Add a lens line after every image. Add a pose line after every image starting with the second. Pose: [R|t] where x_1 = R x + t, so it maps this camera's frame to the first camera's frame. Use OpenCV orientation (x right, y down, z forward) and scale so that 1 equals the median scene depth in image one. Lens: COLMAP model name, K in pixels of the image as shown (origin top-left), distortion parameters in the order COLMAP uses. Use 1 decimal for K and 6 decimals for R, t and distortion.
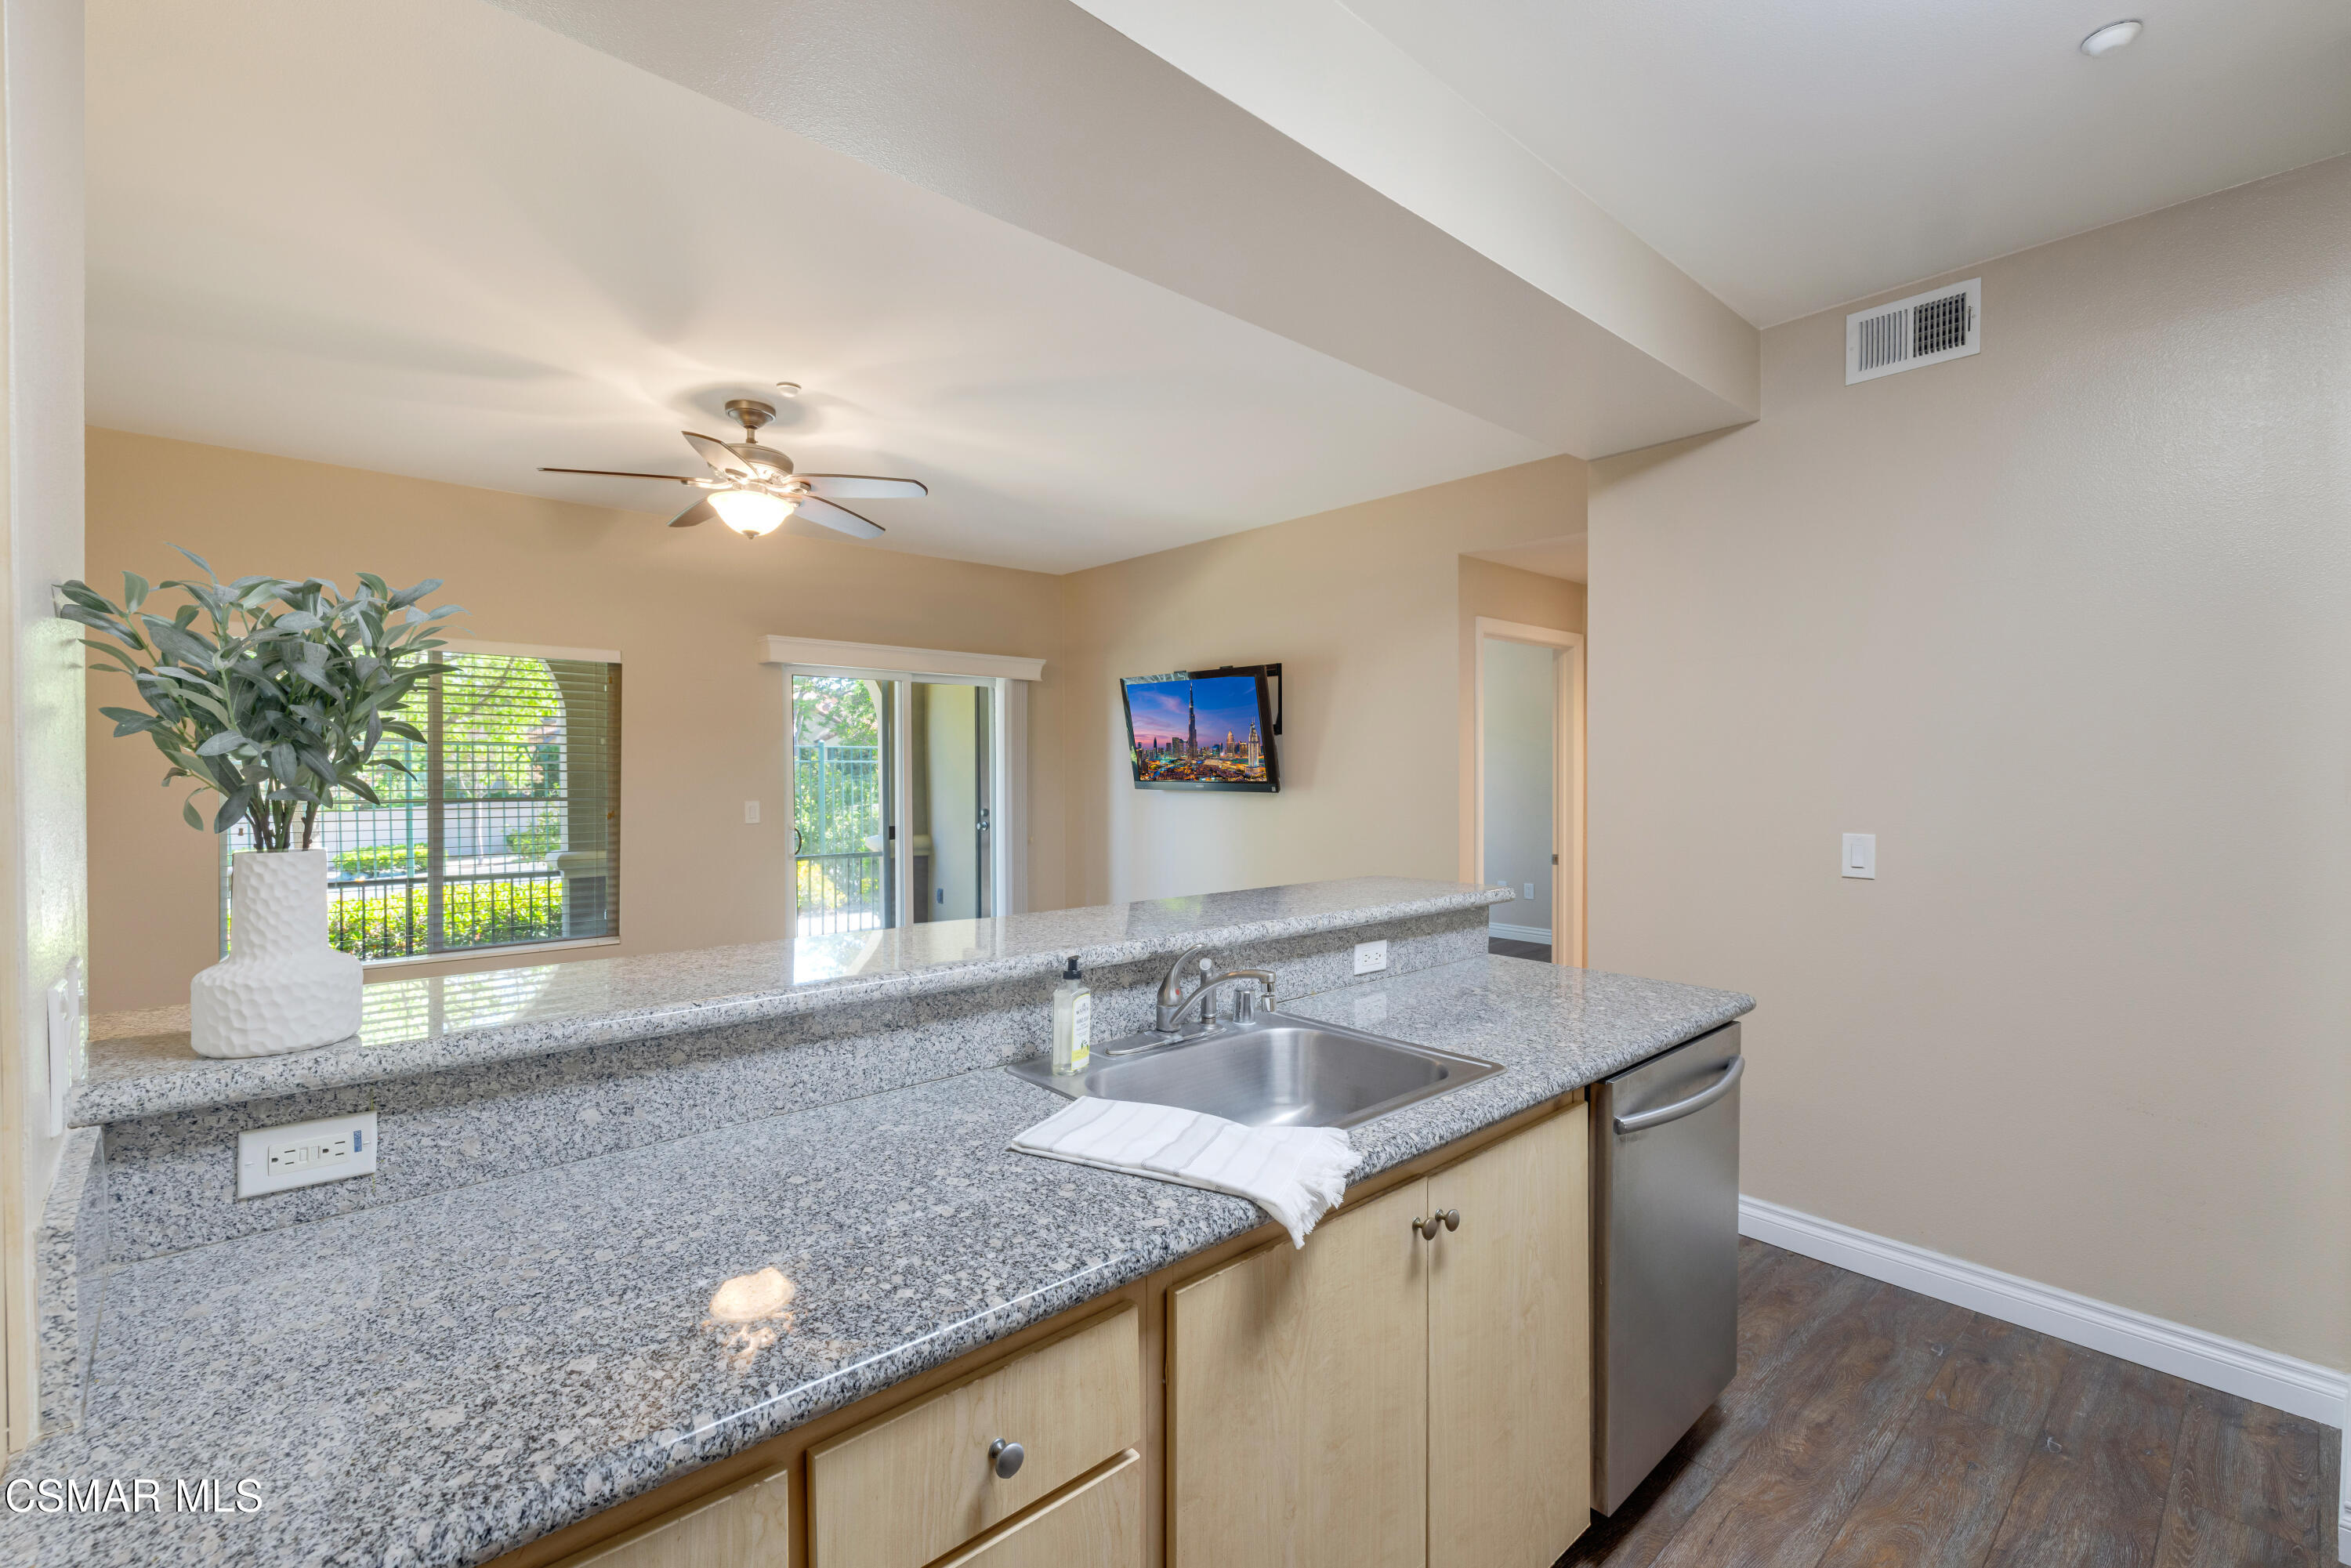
lens RADIAL K [[988.2, 0, 1157.9], [0, 988.2, 784.0], [0, 0, 1]] dist [-0.001787, 0.000419]
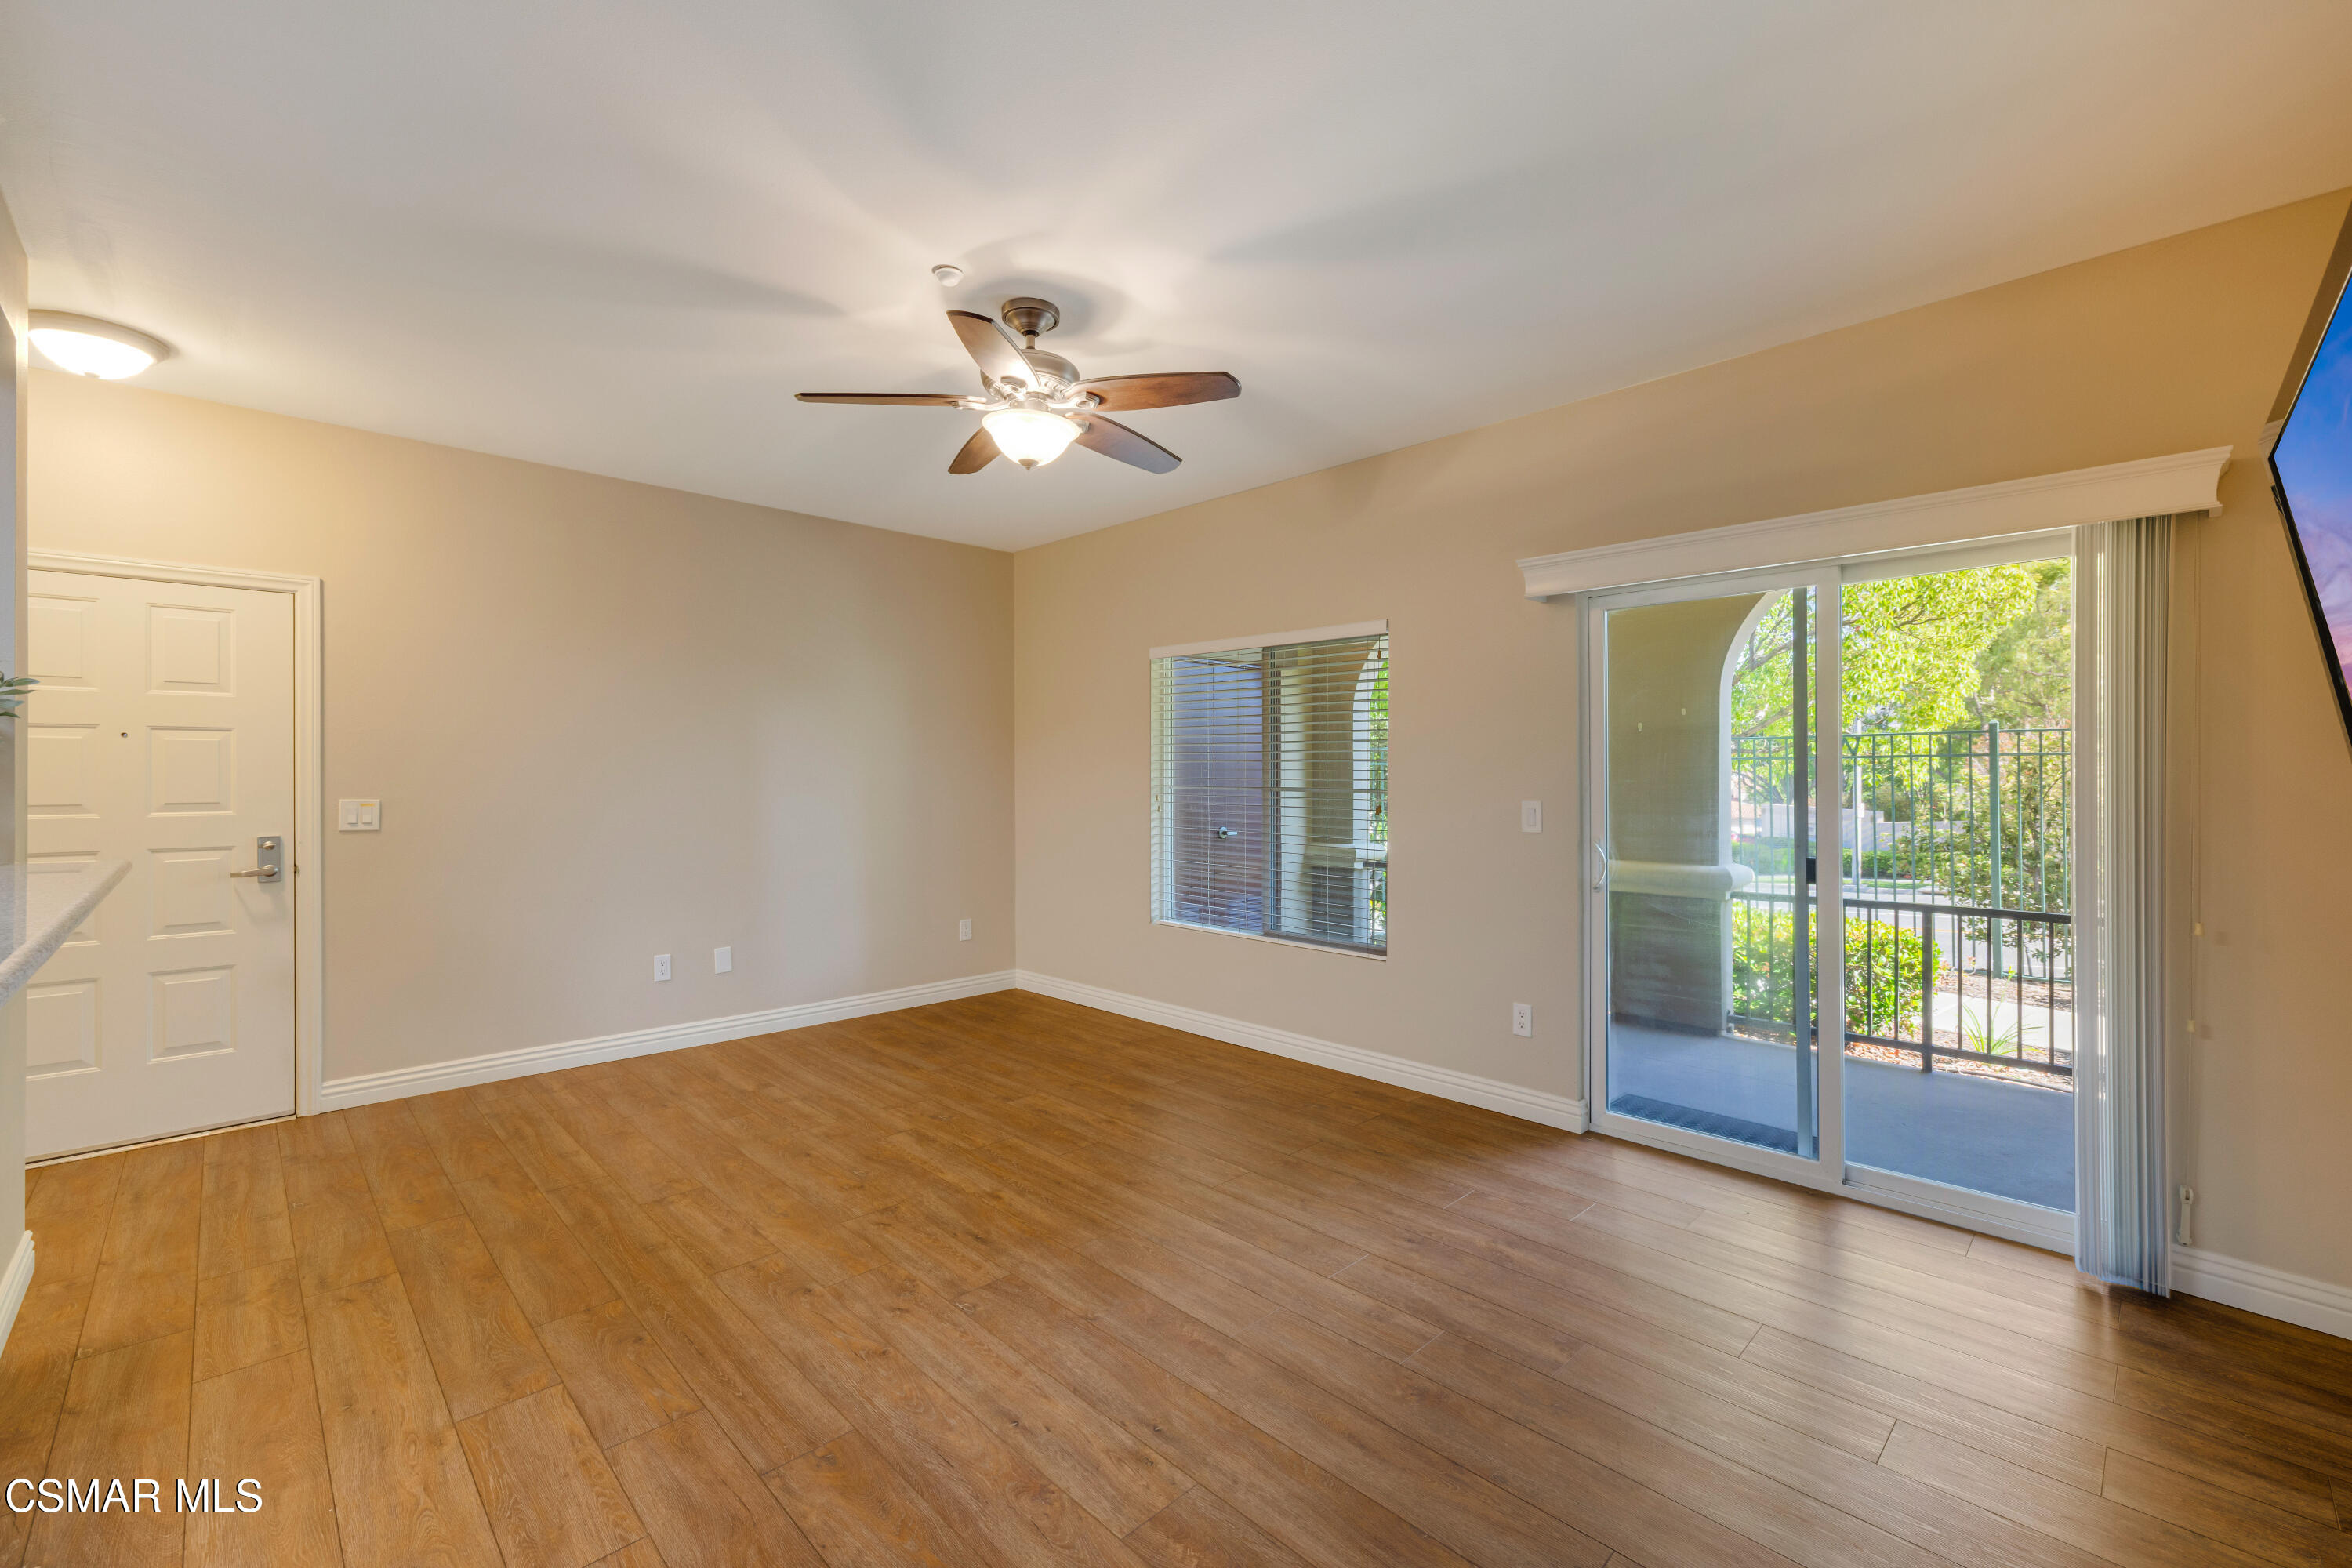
lens RADIAL K [[988.7, 0, 1174.9], [0, 988.7, 779.8], [0, 0, 1]] dist [-0.001787, 0.000419]
pose [[0.048237, 0.005673, -0.998820, 0.307379], [-0.017835, 0.999829, 0.004817, 0.004080], [0.998677, 0.017582, 0.048330, 0.795552]]
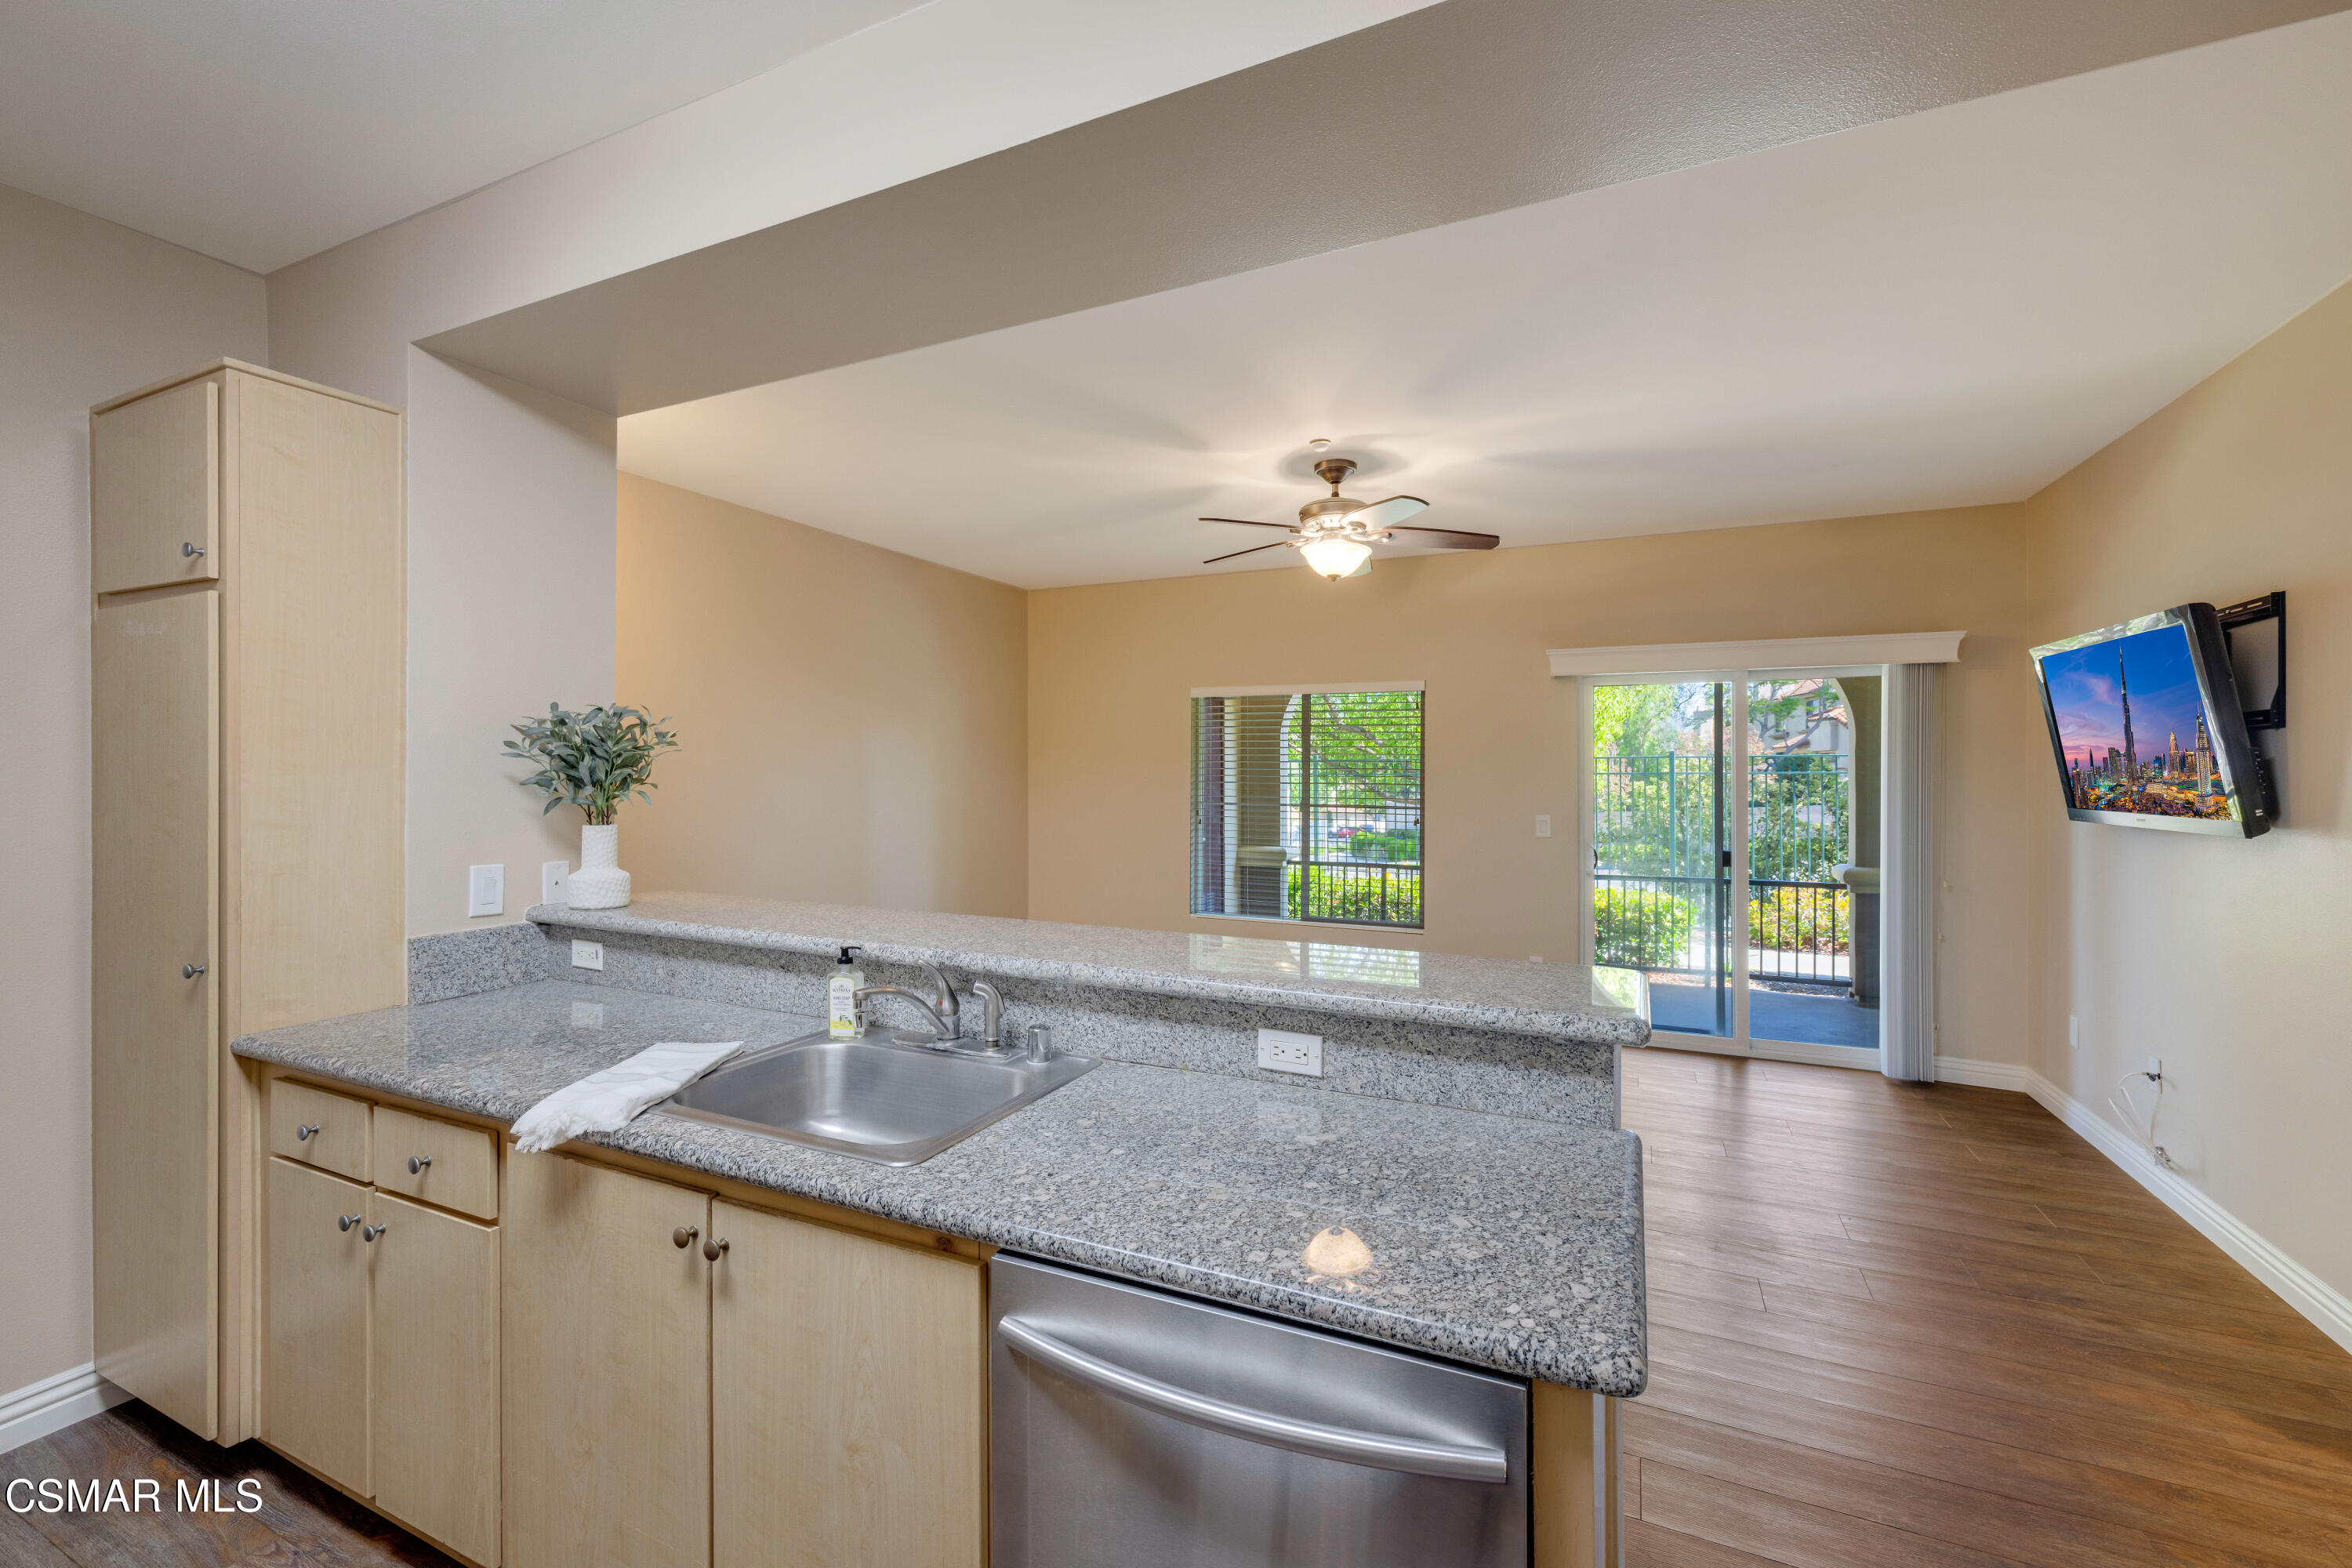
lens RADIAL K [[988.7, 0, 1189.6], [0, 988.7, 770.0], [0, 0, 1]] dist [-0.001787, 0.000419]
pose [[0.412200, -0.002264, -0.911090, 0.398573], [-0.018383, 0.999773, -0.010801, -0.013081], [0.910908, 0.021201, 0.412065, 0.286283]]
